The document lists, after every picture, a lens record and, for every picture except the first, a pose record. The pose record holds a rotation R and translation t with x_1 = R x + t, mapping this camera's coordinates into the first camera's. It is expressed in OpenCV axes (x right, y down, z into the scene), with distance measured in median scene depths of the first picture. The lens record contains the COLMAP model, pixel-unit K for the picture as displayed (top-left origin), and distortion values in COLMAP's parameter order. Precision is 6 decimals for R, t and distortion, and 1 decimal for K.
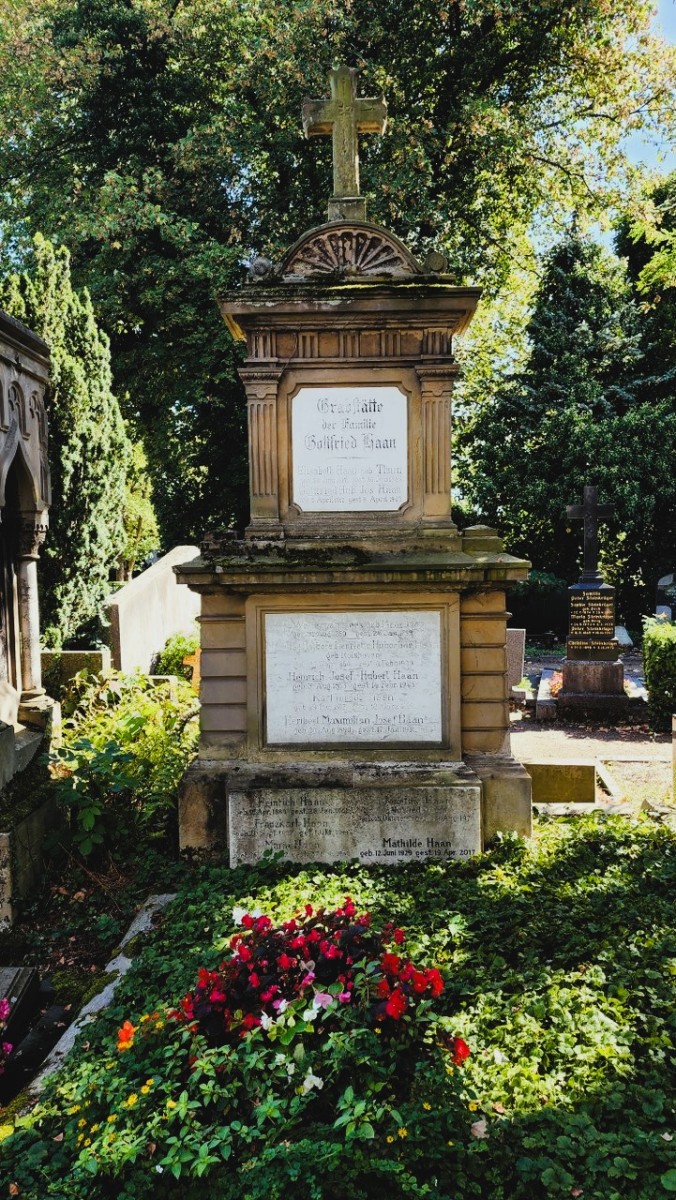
lens RADIAL K [[829.2, 0, 337.8], [0, 829.2, 608.0], [0, 0, 1]] dist [0.081716, -0.072783]
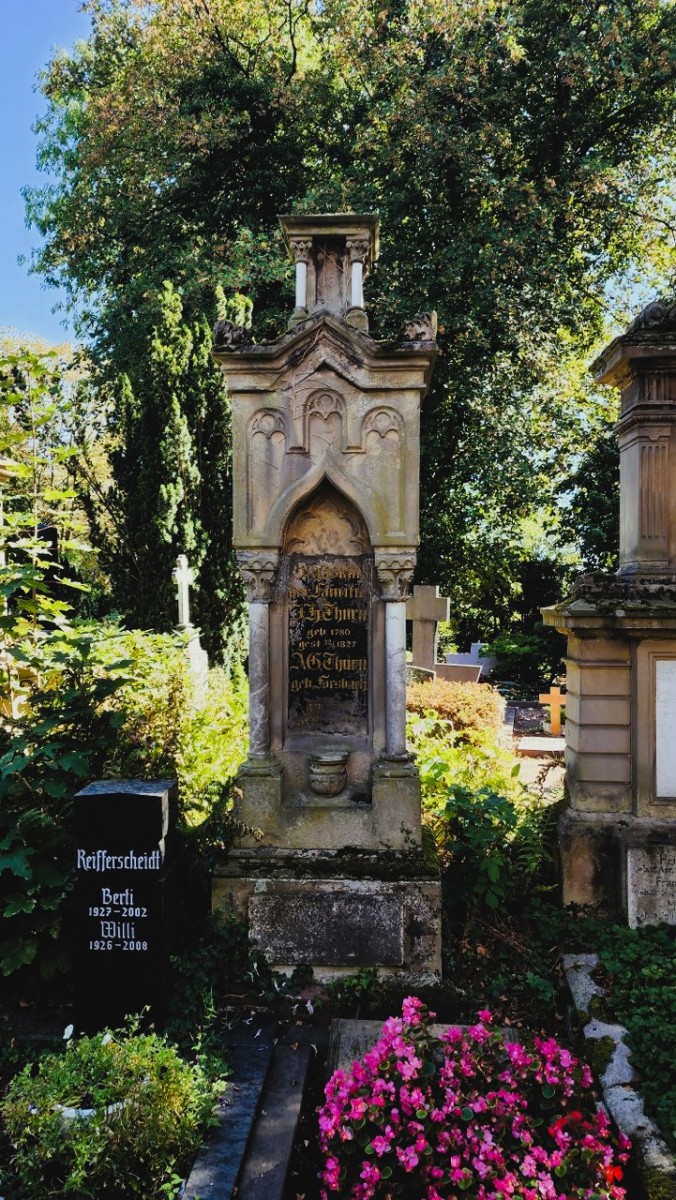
lens RADIAL K [[829.2, 0, 338.5], [0, 829.2, 598.7], [0, 0, 1]] dist [0.081716, -0.072783]
pose [[0.999138, 0.016566, -0.038058, -0.415490], [-0.018992, 0.997749, -0.064309, 0.005683], [0.036907, 0.064976, 0.997204, 0.010167]]
